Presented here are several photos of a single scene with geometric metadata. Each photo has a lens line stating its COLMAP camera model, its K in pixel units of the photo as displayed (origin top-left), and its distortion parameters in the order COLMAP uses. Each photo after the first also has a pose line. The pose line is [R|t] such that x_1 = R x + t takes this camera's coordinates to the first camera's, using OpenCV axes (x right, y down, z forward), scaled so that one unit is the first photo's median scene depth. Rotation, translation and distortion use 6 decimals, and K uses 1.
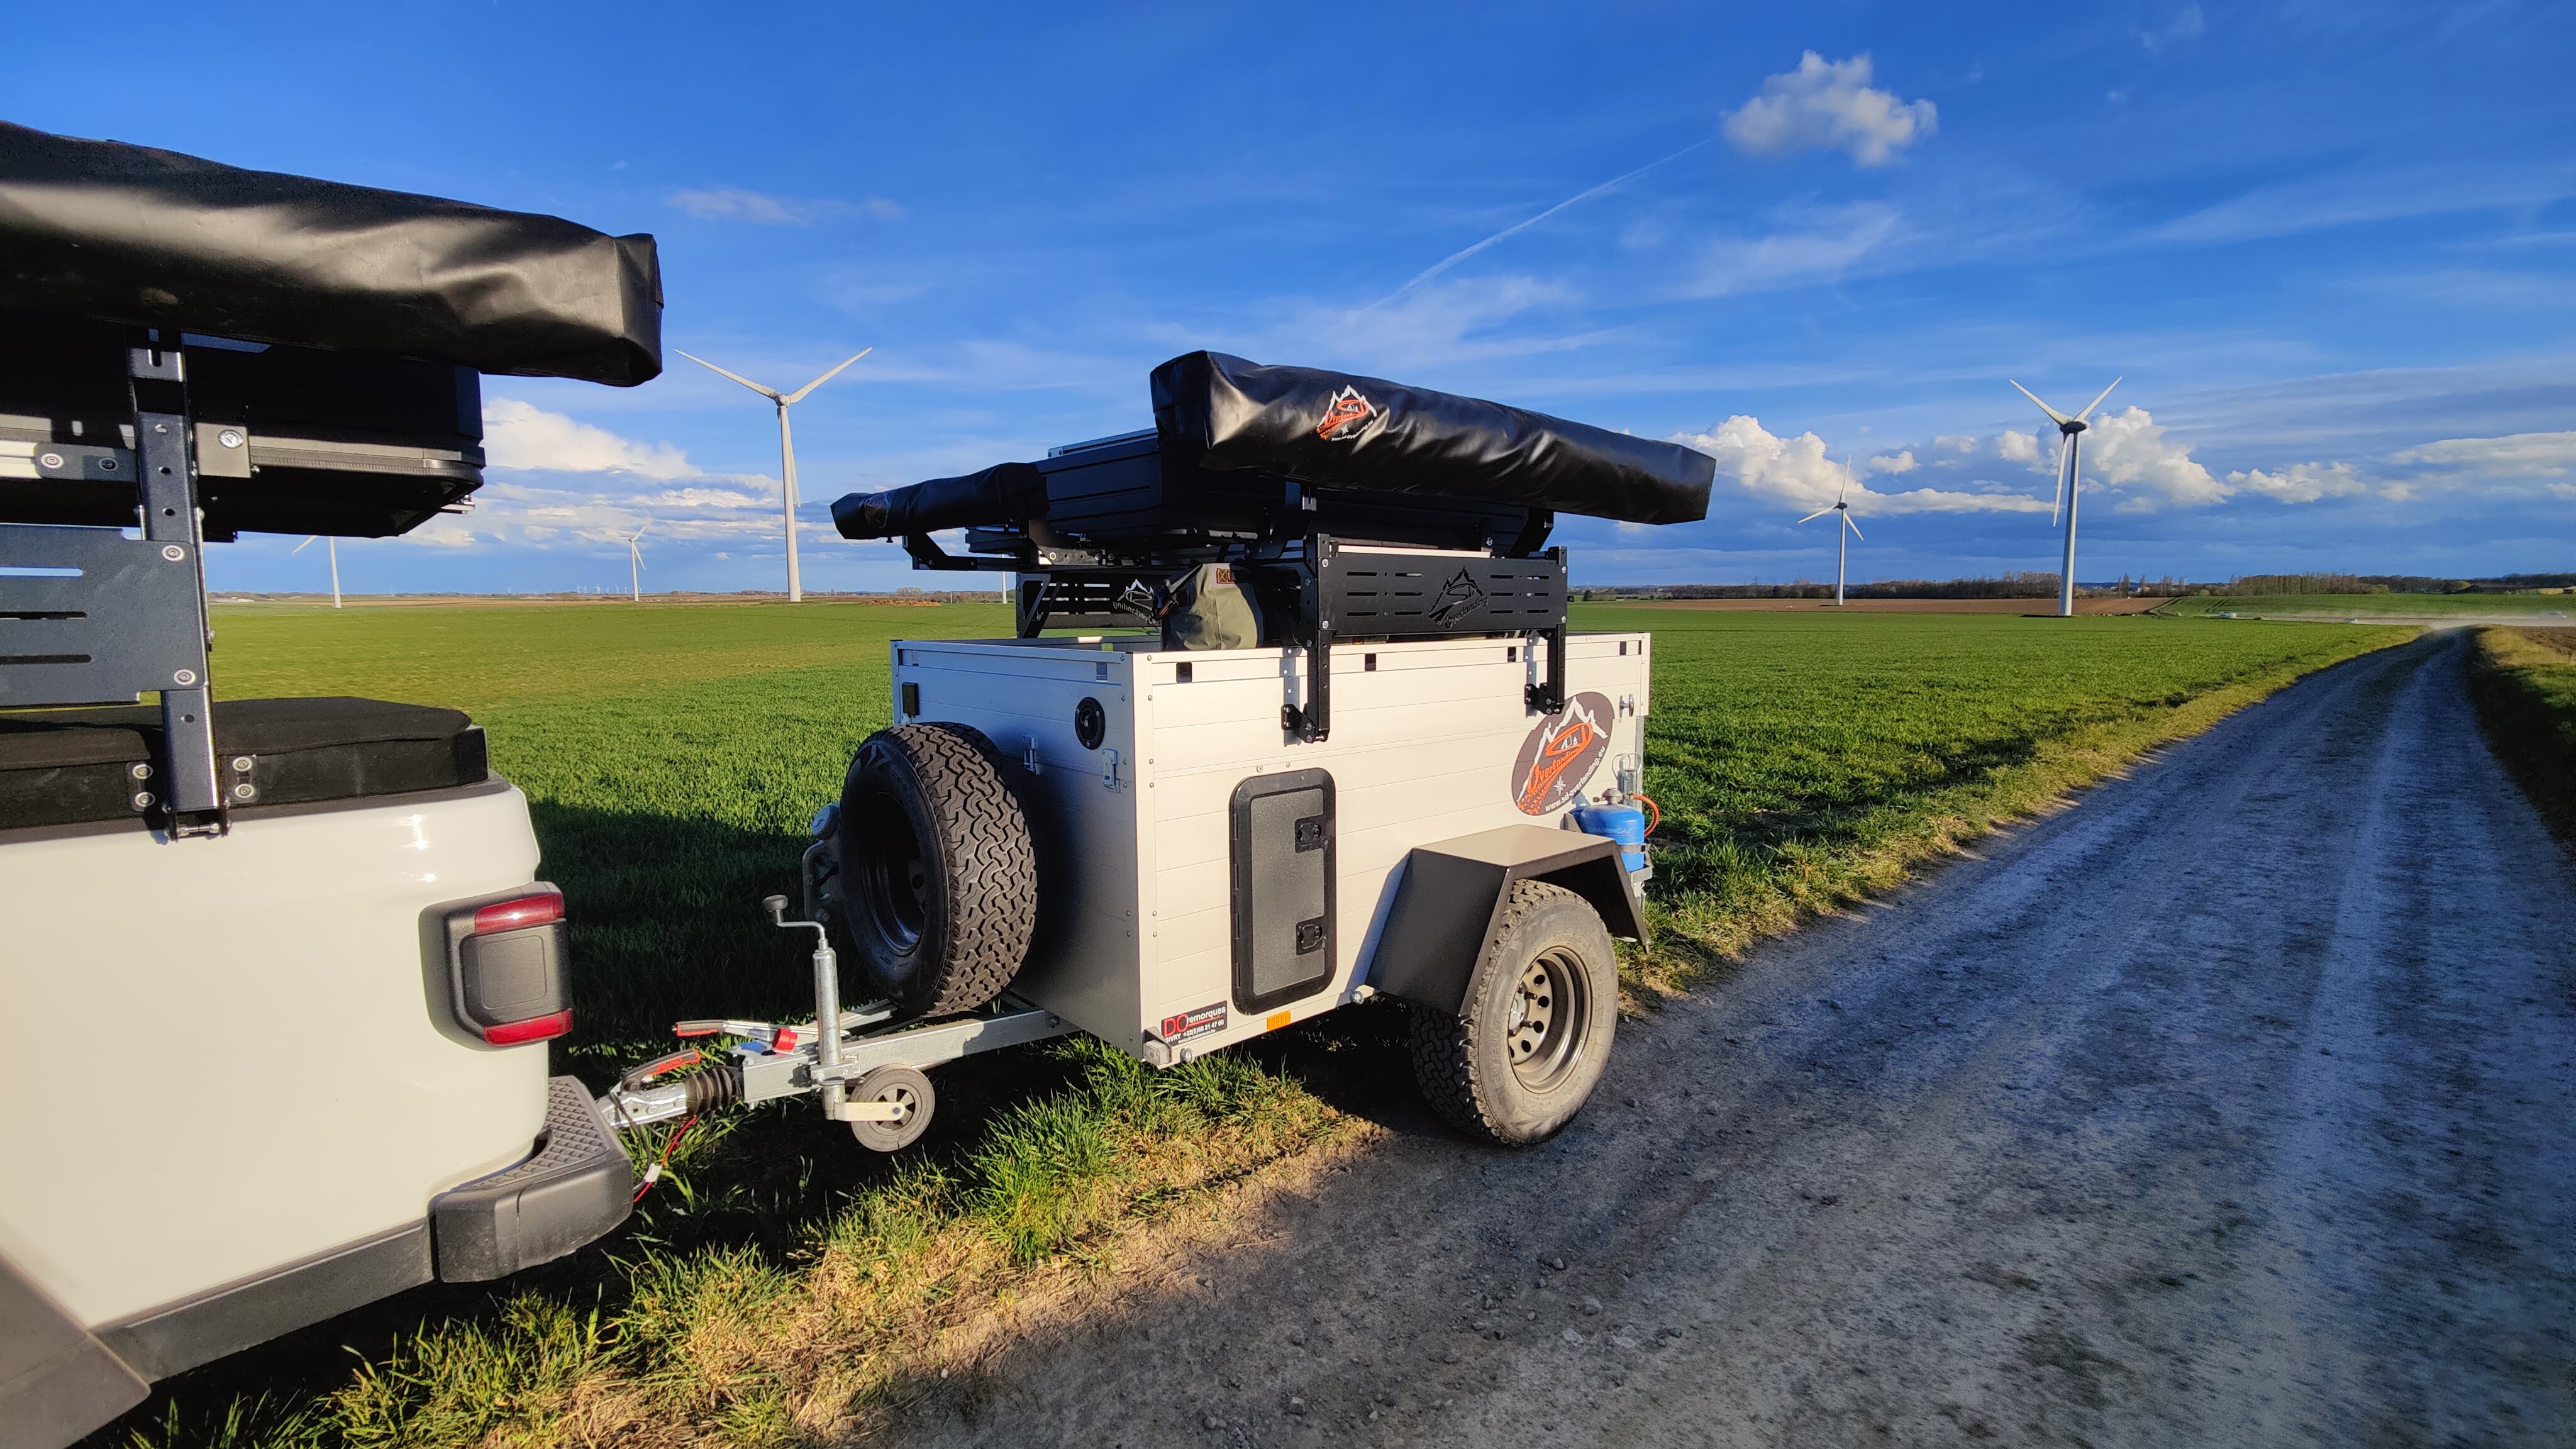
lens RADIAL K [[1104.2, 0, 1289.9], [0, 1104.2, 707.1], [0, 0, 1]] dist [-0.026027, -0.000285]
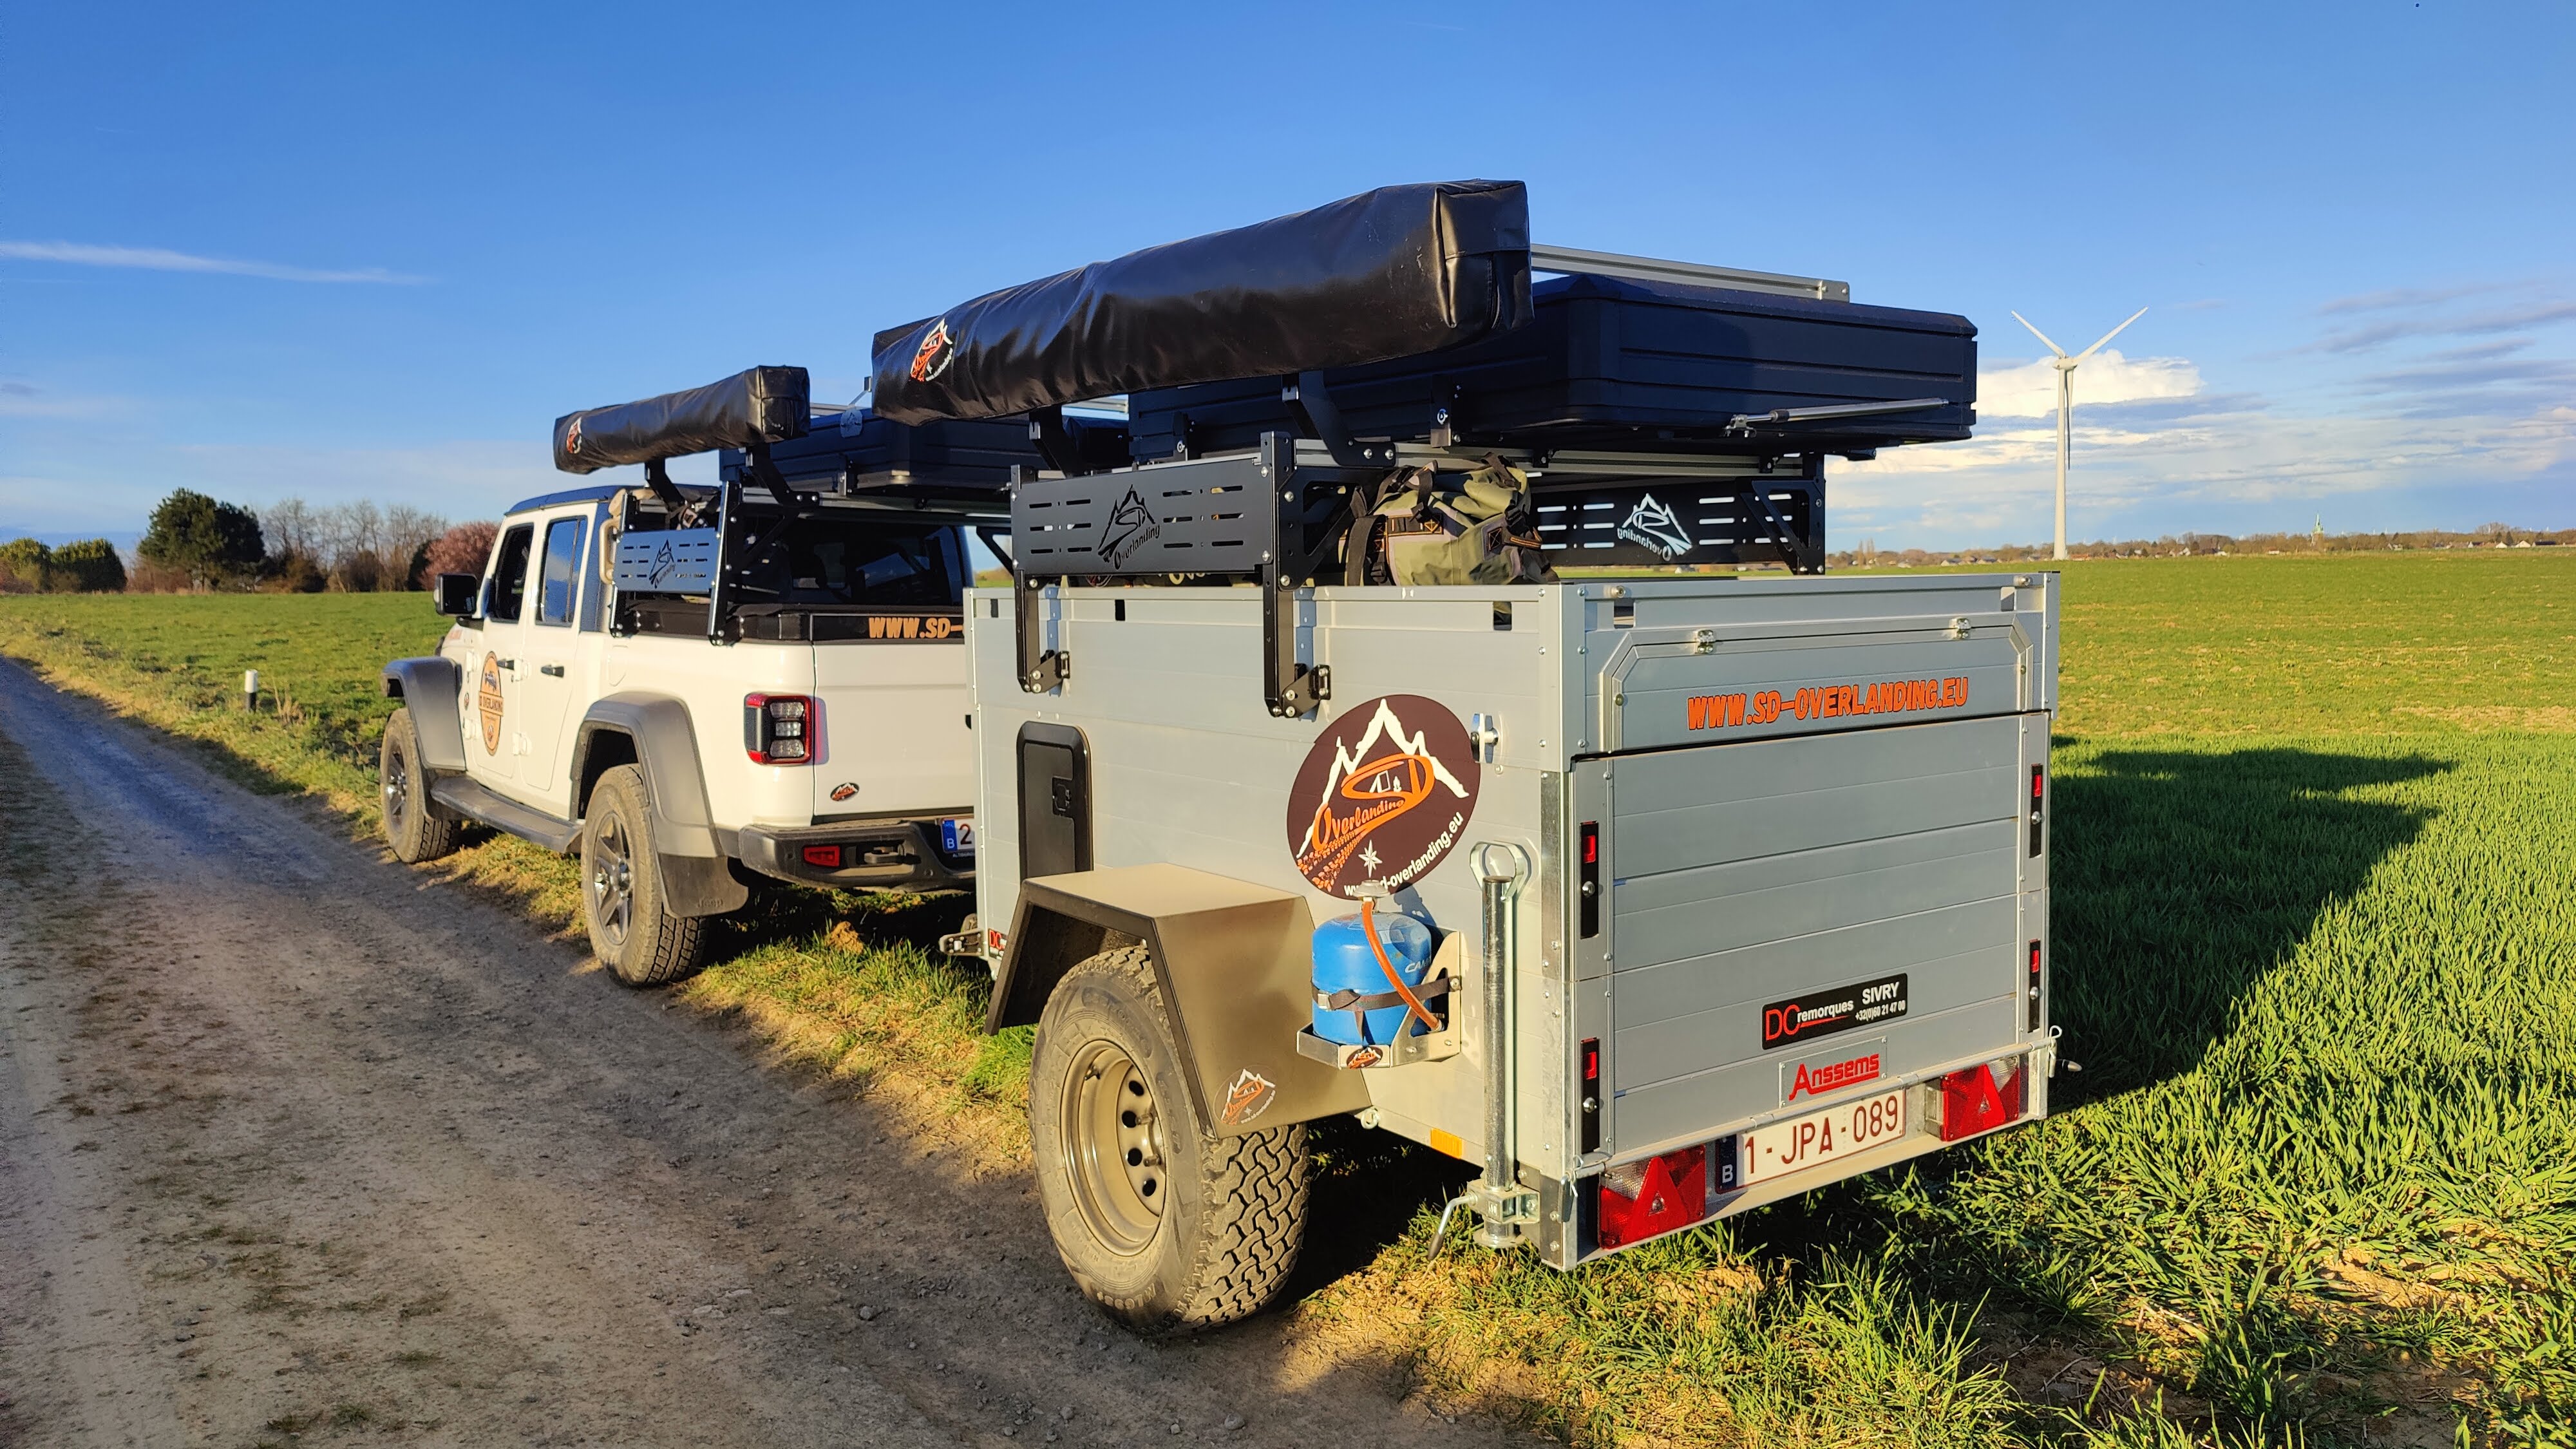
lens RADIAL K [[1791.1, 0, 1288.0], [0, 1791.1, 724.5], [0, 0, 1]] dist [-0.002630, 0.001798]
pose [[-0.118301, 0.100467, -0.987882, 1.162664], [-0.064971, 0.991953, 0.108662, -0.092153], [0.990850, 0.077039, -0.110821, 1.088835]]
